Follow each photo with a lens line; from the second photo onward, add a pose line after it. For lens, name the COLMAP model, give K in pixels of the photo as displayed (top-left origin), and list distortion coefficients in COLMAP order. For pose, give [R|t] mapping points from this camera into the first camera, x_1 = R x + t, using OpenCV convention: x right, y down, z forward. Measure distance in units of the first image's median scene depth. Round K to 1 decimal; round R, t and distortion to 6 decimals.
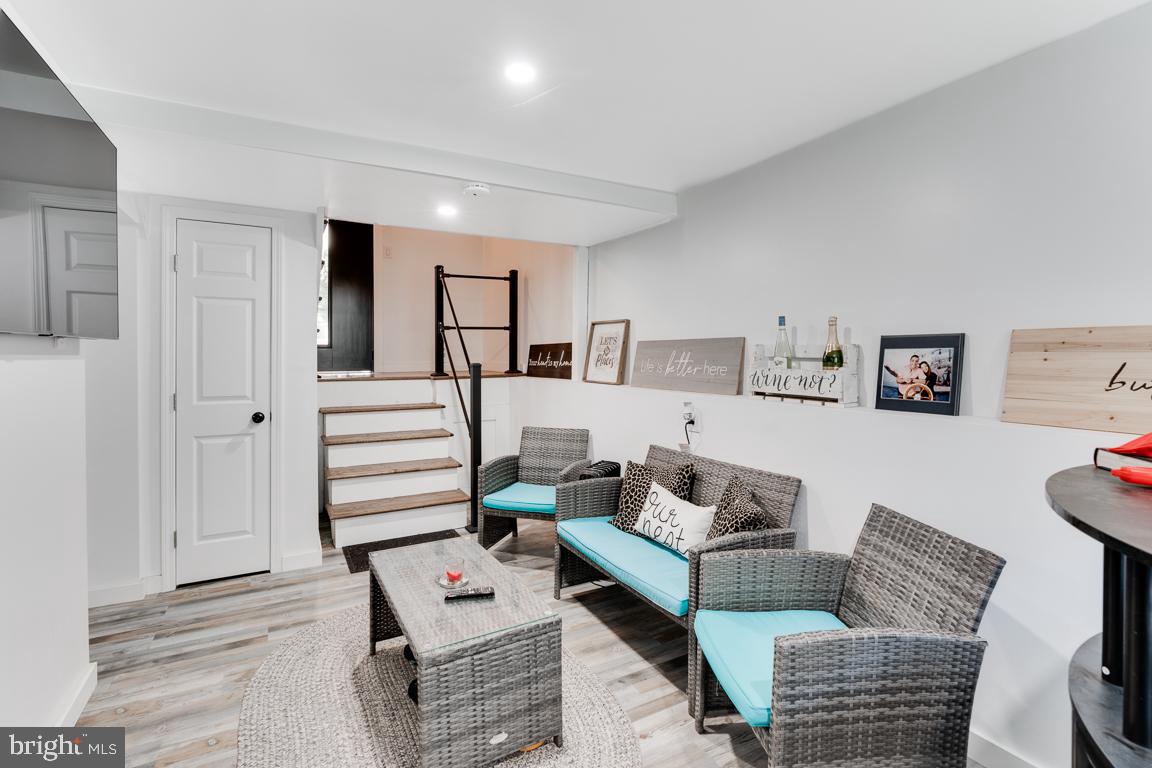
lens RADIAL K [[530.4, 0, 576.5], [0, 530.4, 358.6], [0, 0, 1]] dist [-0.015010, 0.003798]
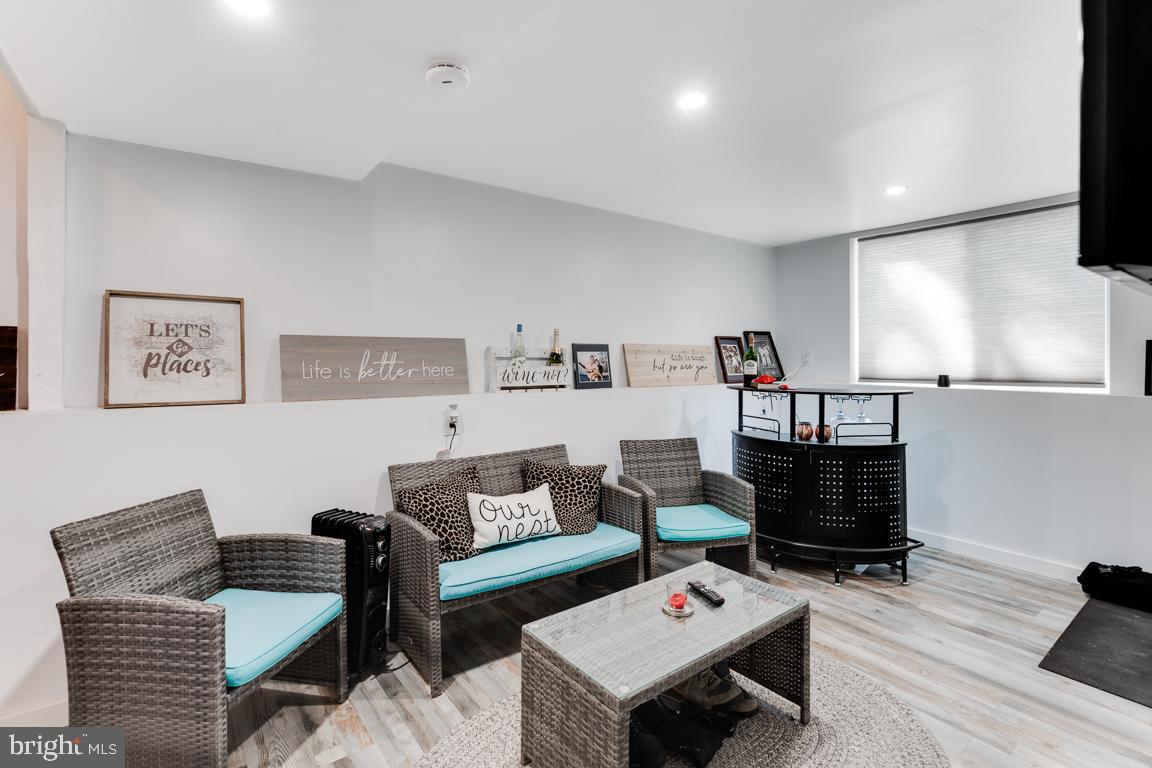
lens RADIAL K [[530.4, 0, 557.9], [0, 530.4, 369.1], [0, 0, 1]] dist [-0.015010, 0.003798]
pose [[-0.108227, -0.018951, 0.993946, -0.923742], [0.009511, 0.999753, 0.020097, 0.001171], [-0.994081, 0.011629, -0.108020, 1.117830]]
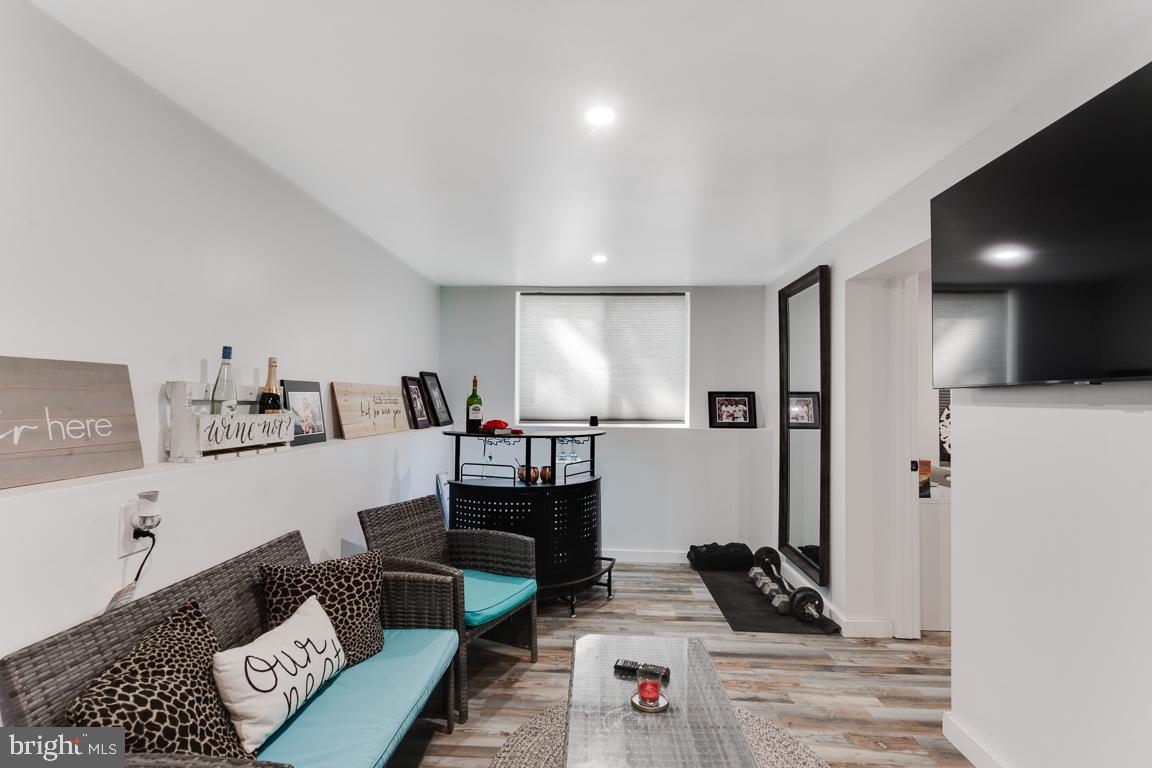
lens RADIAL K [[530.4, 0, 566.6], [0, 530.4, 394.8], [0, 0, 1]] dist [-0.015010, 0.003798]
pose [[-0.838906, -0.002495, 0.544271, -0.466448], [-0.004361, 0.999988, -0.002138, -0.011700], [-0.544259, -0.004168, -0.838907, 1.464692]]
